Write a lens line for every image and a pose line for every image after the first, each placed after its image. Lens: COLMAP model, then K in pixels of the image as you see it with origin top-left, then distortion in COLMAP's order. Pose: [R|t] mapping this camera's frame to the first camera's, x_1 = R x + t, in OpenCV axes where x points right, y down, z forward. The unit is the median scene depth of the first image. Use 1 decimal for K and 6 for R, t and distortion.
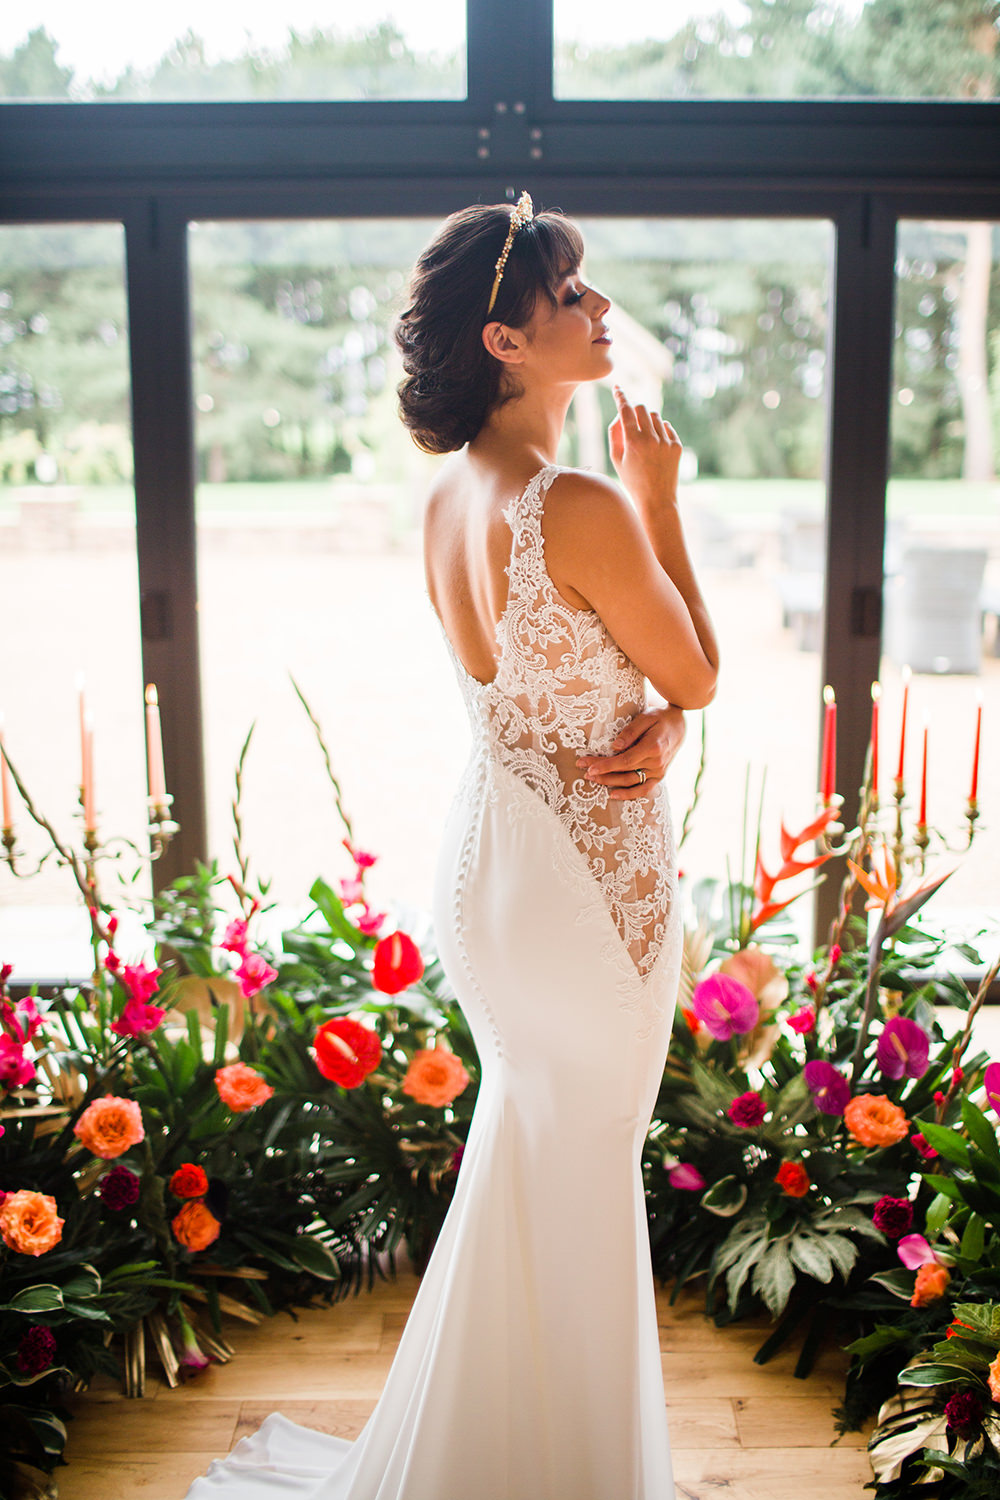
lens RADIAL K [[1540.4, 0, 548.2], [0, 1540.4, 678.6], [0, 0, 1]] dist [-0.057591, 0.020129]
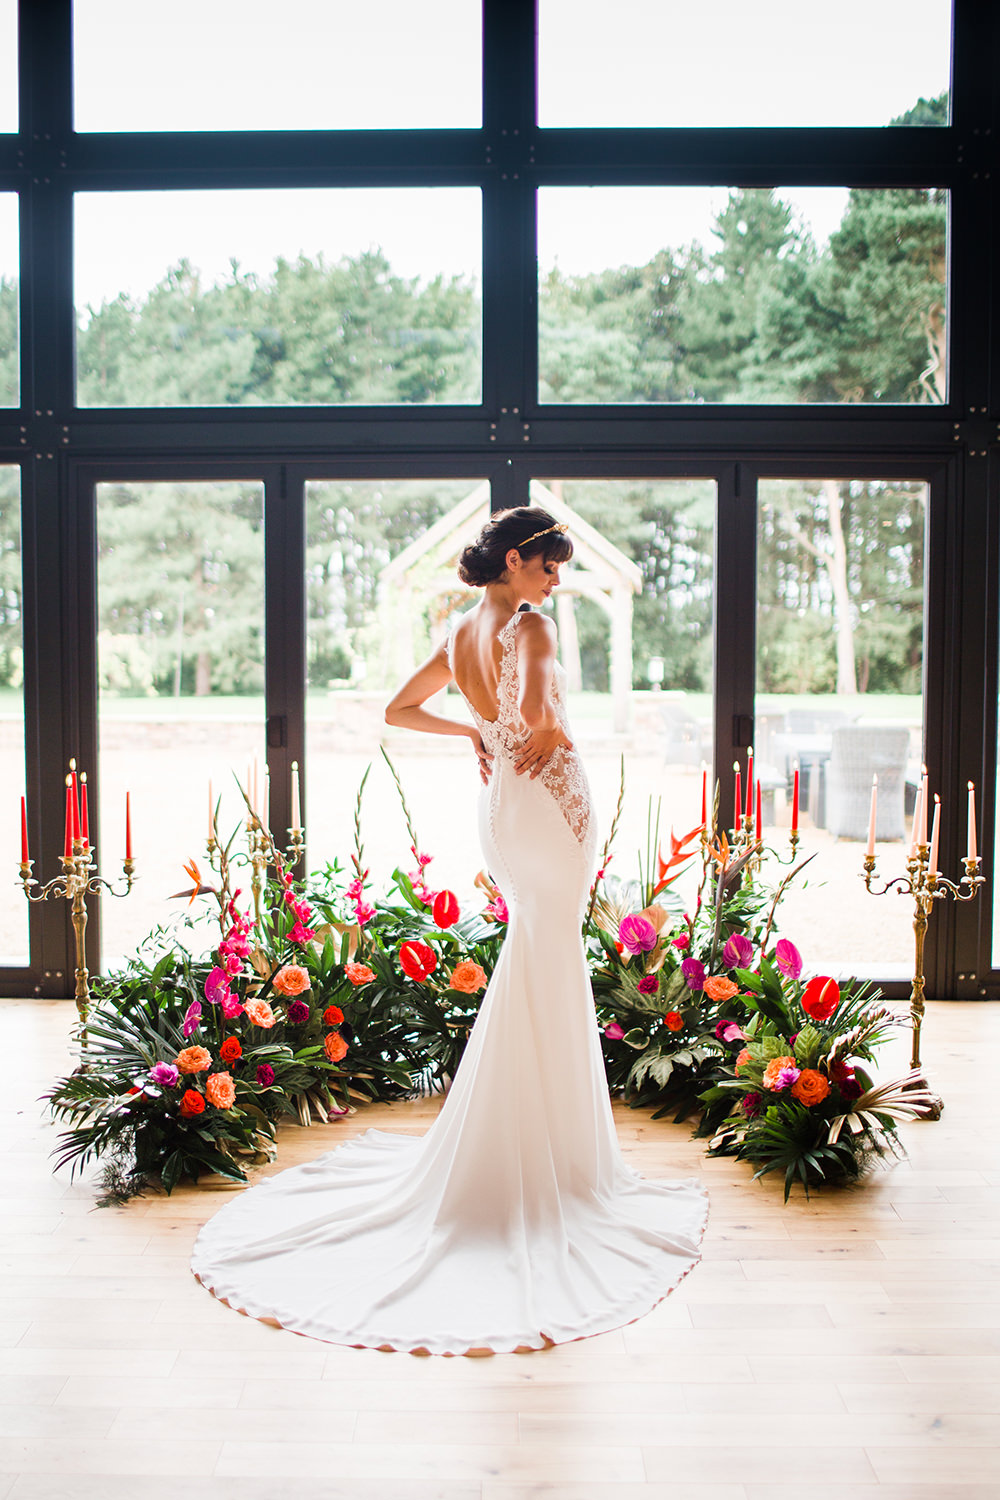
lens RADIAL K [[1574.6, 0, 500.0], [0, 1574.6, 750.0], [0, 0, 1]] dist [-0.022720, -0.000167]
pose [[0.999831, 0.000320, -0.018364, -0.006240], [-0.002054, 0.995529, -0.094438, 0.177452], [0.018252, 0.094460, 0.995361, -0.790578]]
